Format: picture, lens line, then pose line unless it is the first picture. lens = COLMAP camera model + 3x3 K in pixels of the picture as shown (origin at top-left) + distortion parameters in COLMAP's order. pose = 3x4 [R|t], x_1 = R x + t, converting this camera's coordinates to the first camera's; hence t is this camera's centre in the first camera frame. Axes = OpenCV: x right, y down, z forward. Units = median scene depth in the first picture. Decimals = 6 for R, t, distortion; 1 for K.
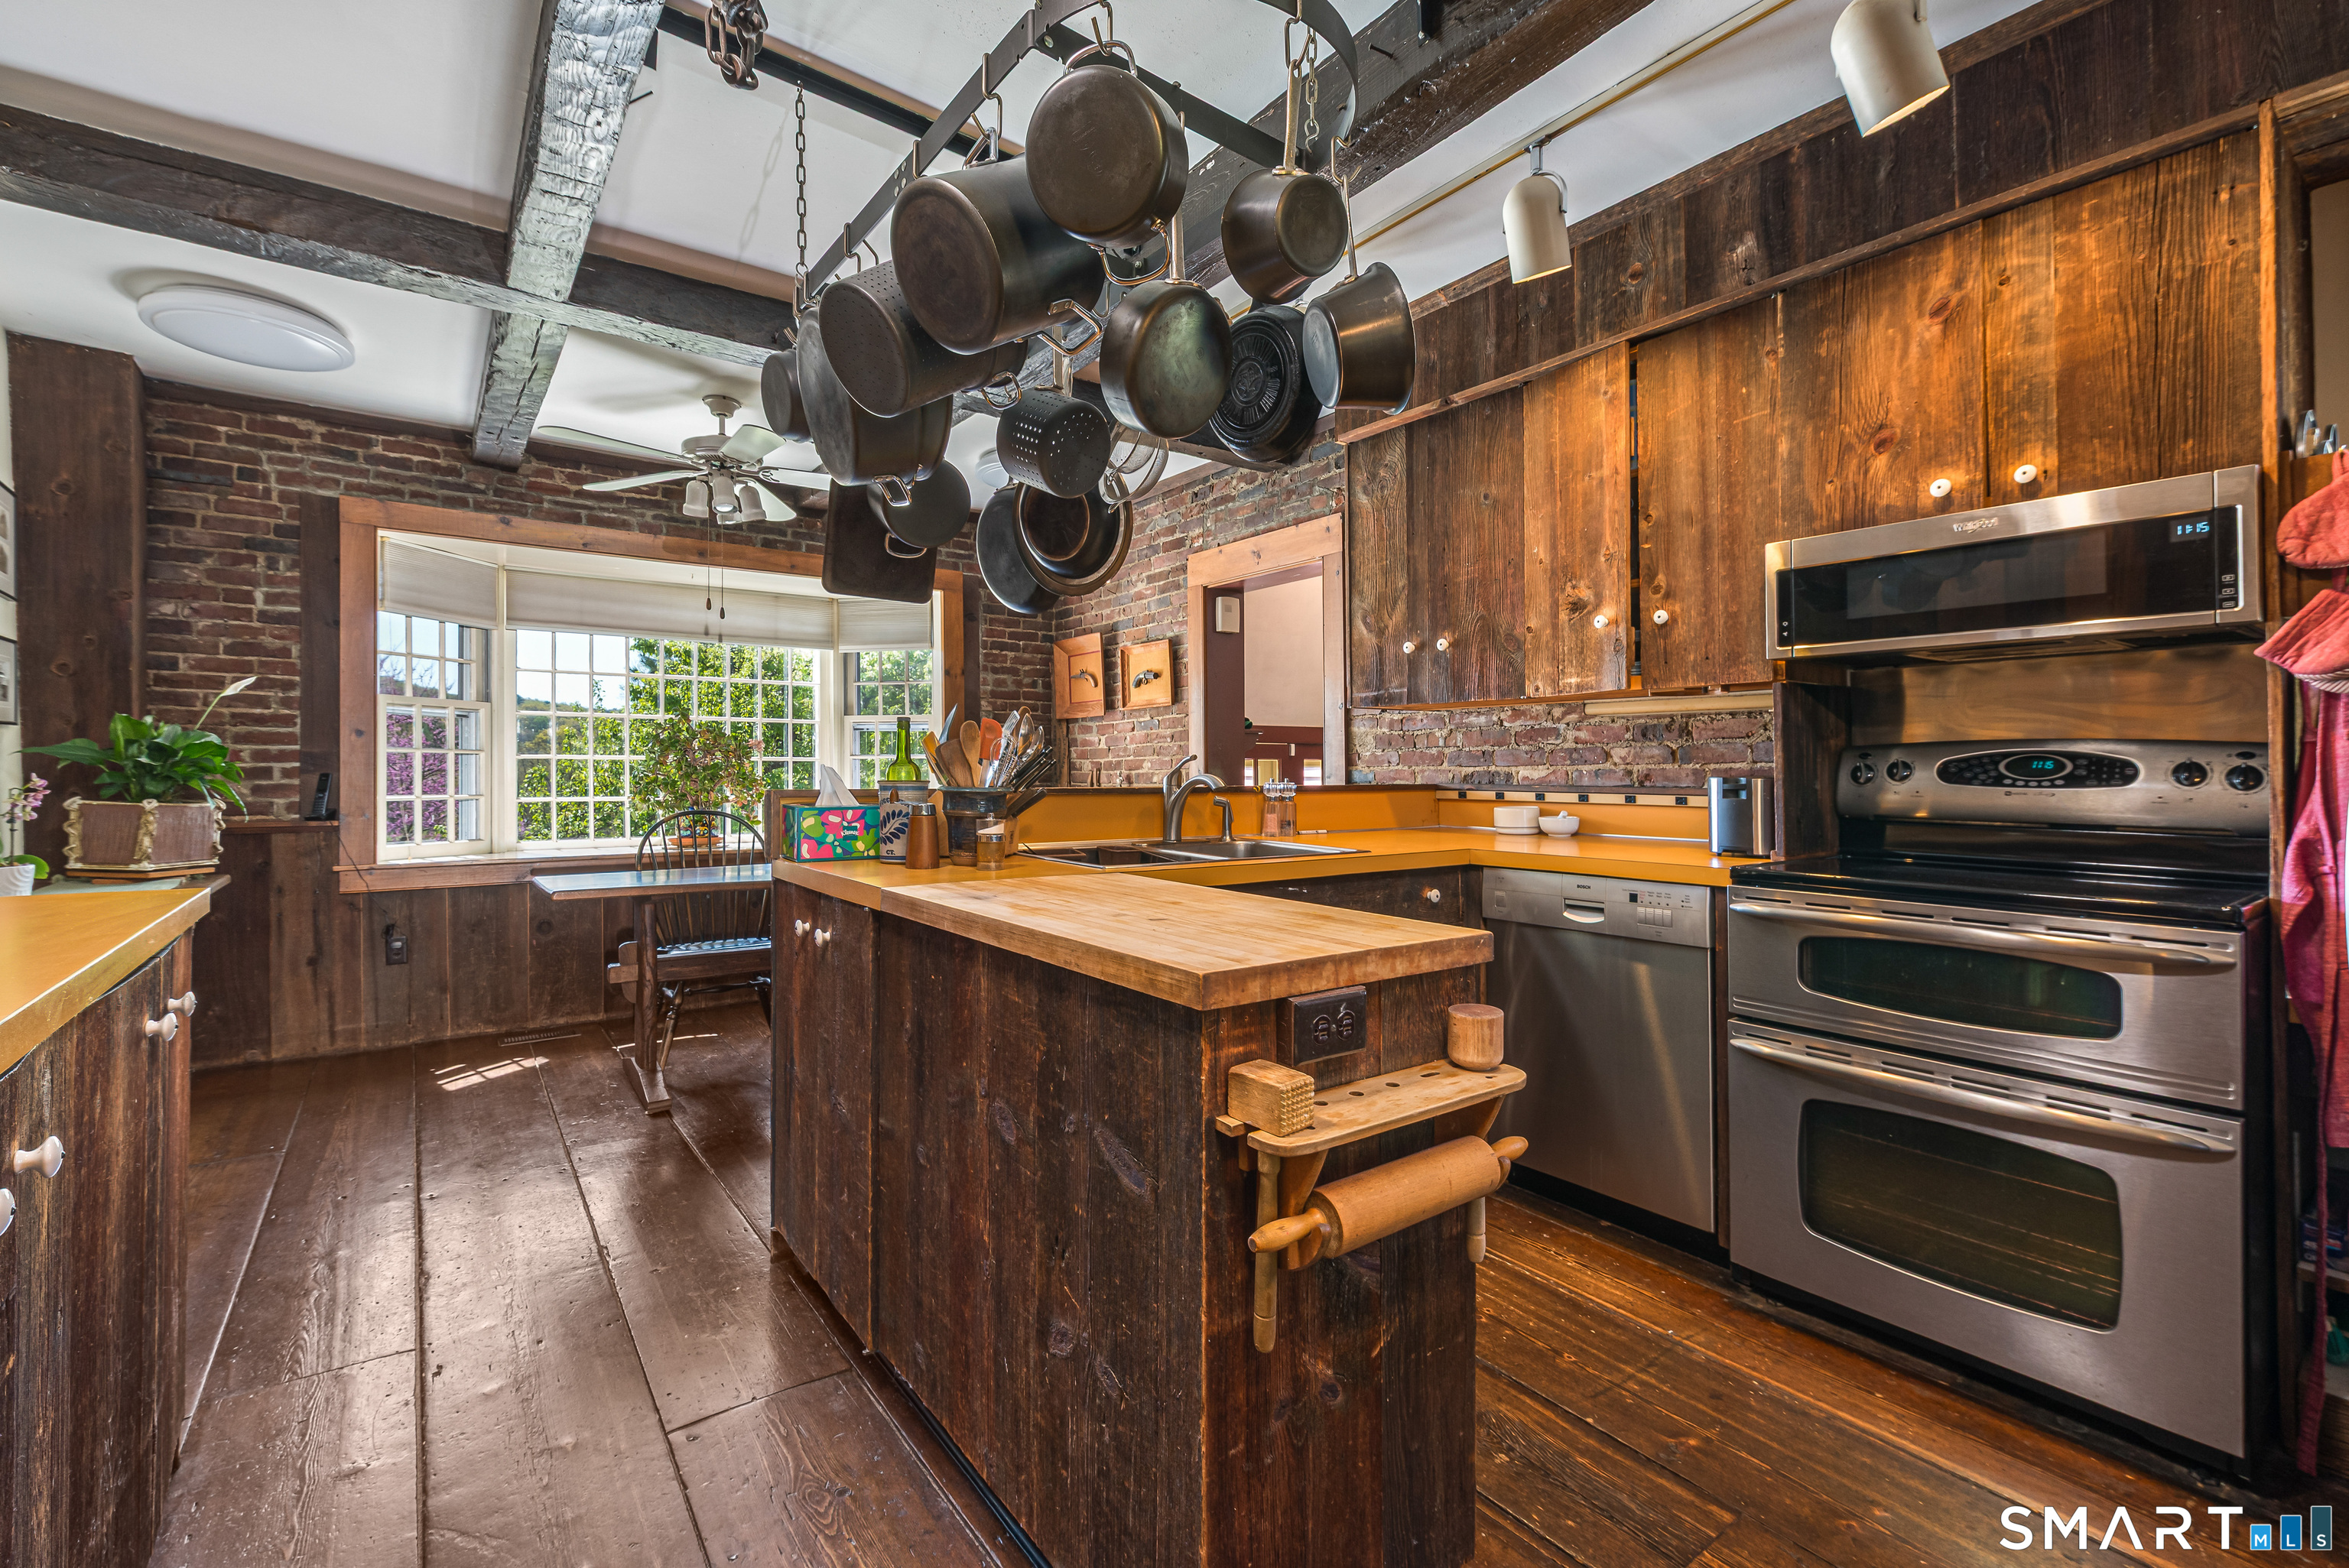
lens RADIAL K [[1017.2, 0, 1175.7], [0, 1017.2, 772.8], [0, 0, 1]] dist [-0.003499, -0.001740]
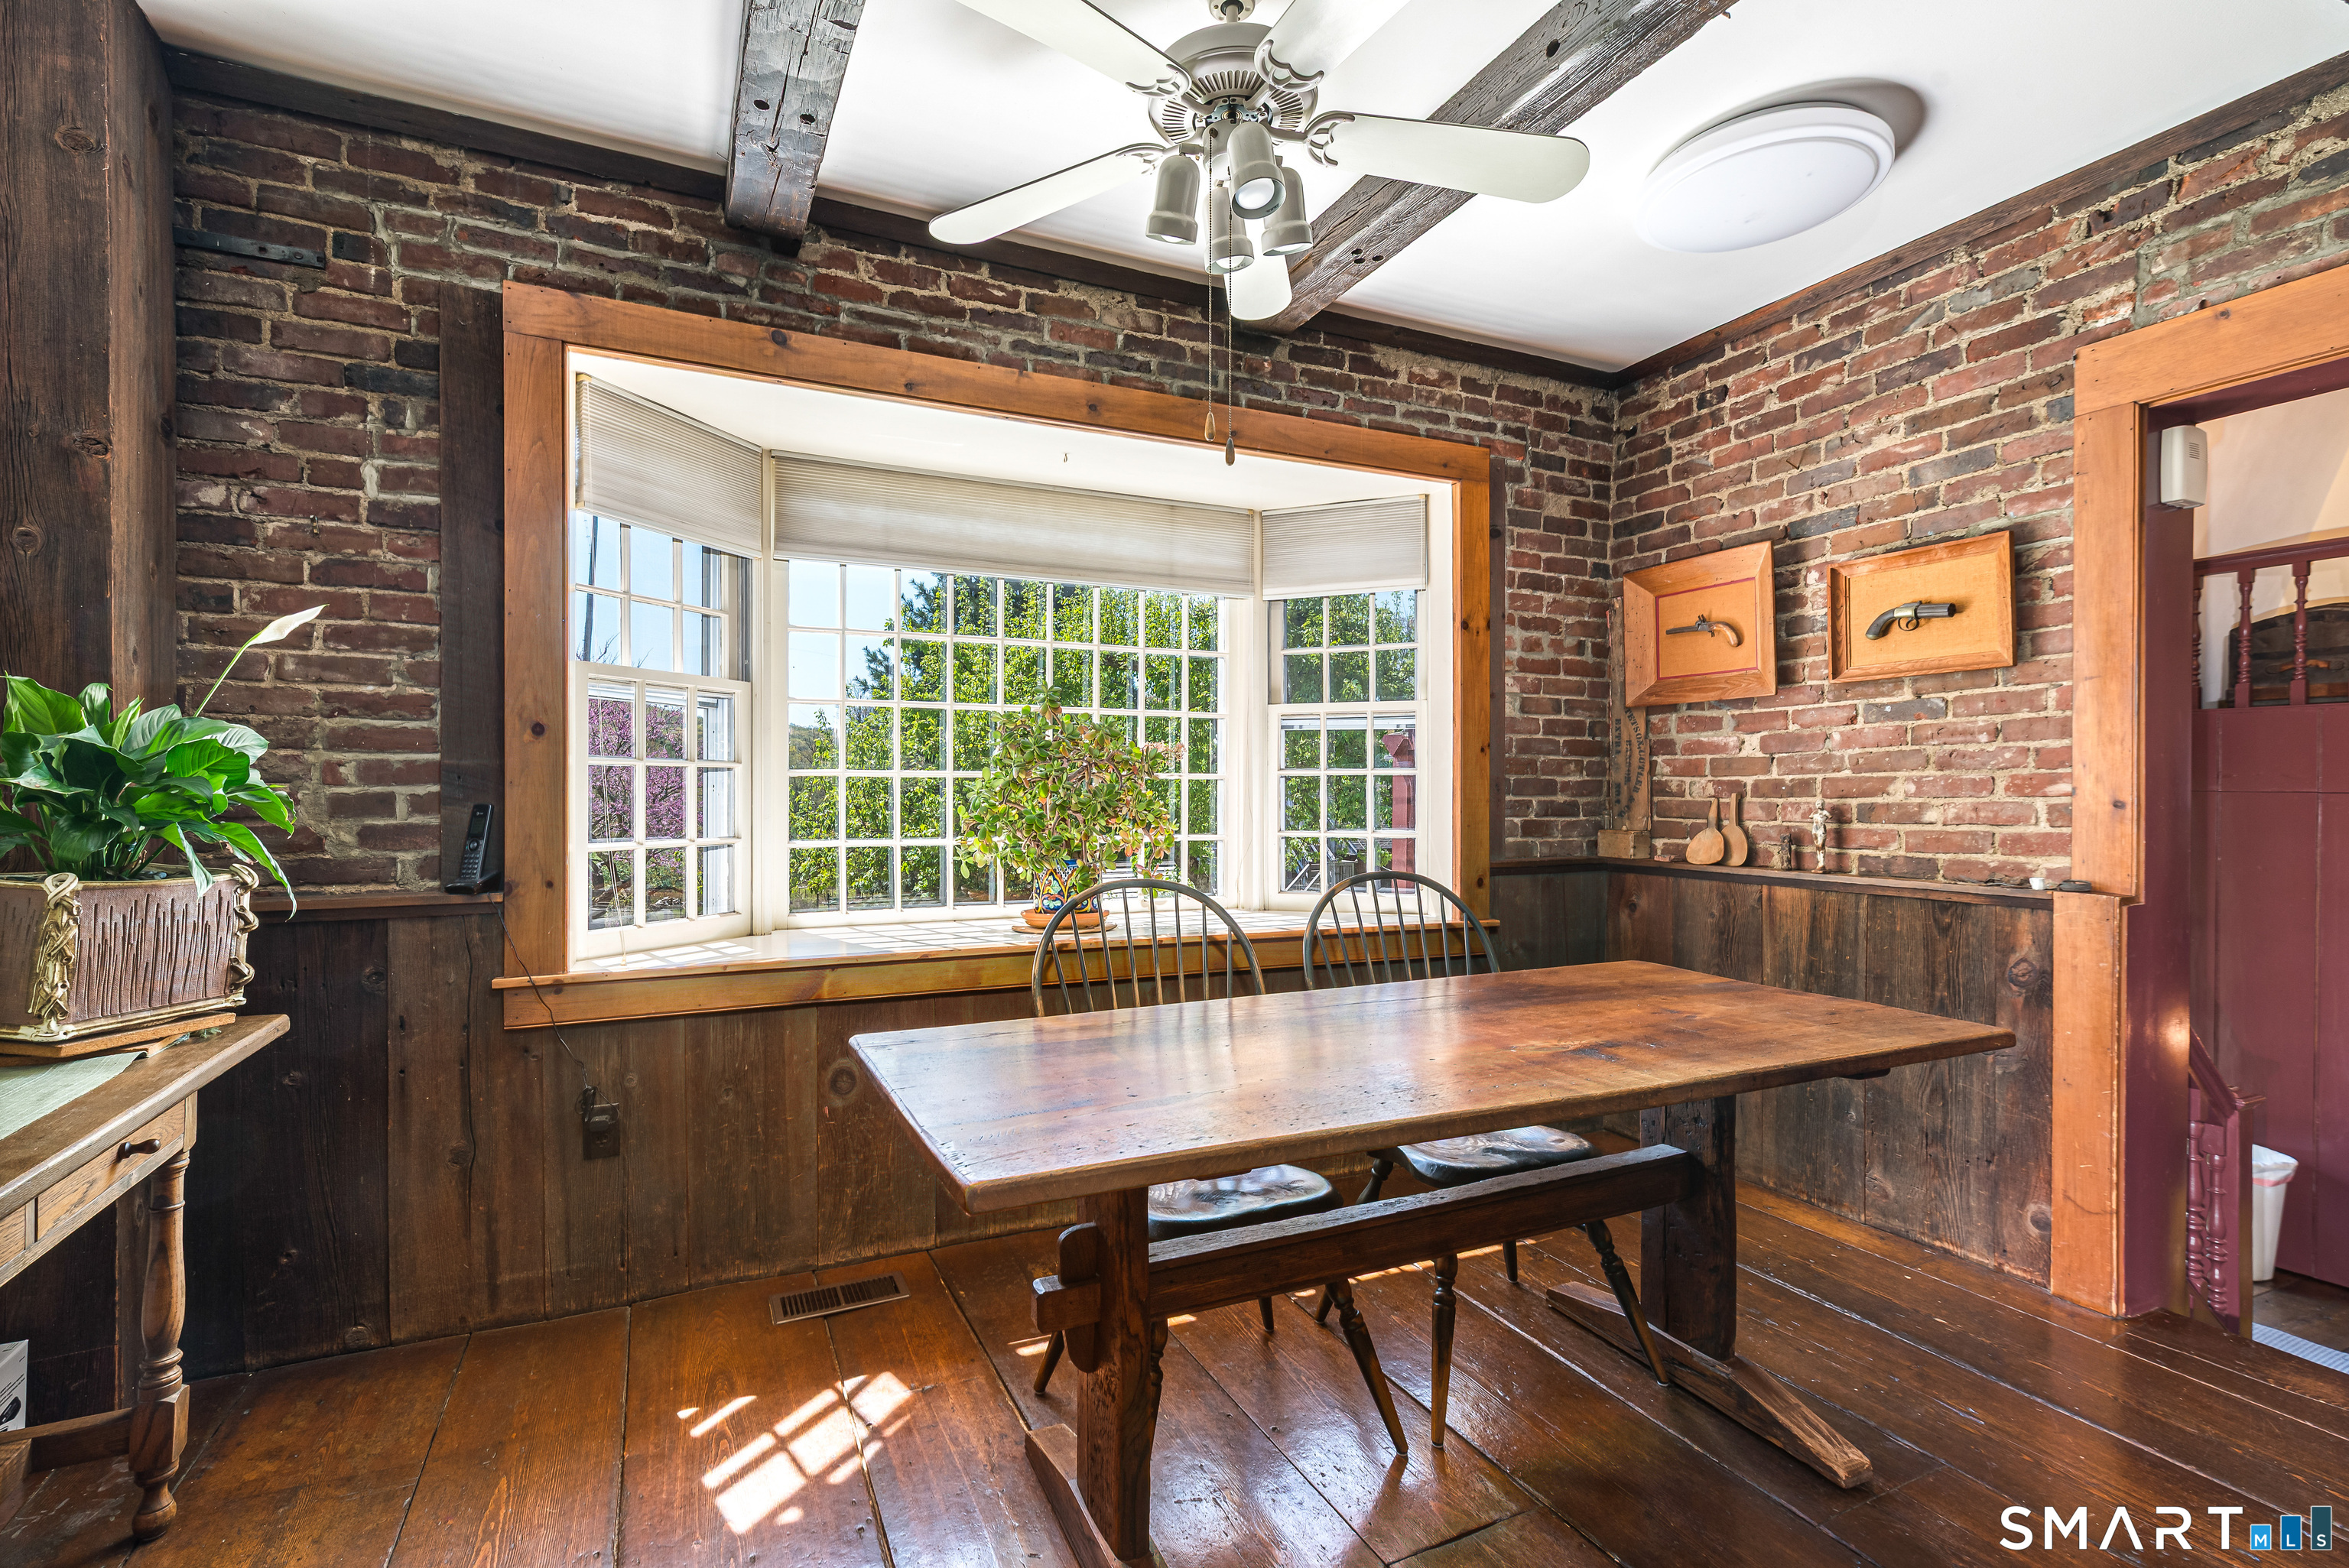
lens RADIAL K [[1071.6, 0, 1170.7], [0, 1071.6, 793.8], [0, 0, 1]] dist [-0.012426, 0.001531]
pose [[0.980347, 0.001712, -0.197272, -0.368301], [-0.000950, 0.999992, 0.003956, -0.008072], [0.197278, -0.003691, 0.980341, 0.517211]]
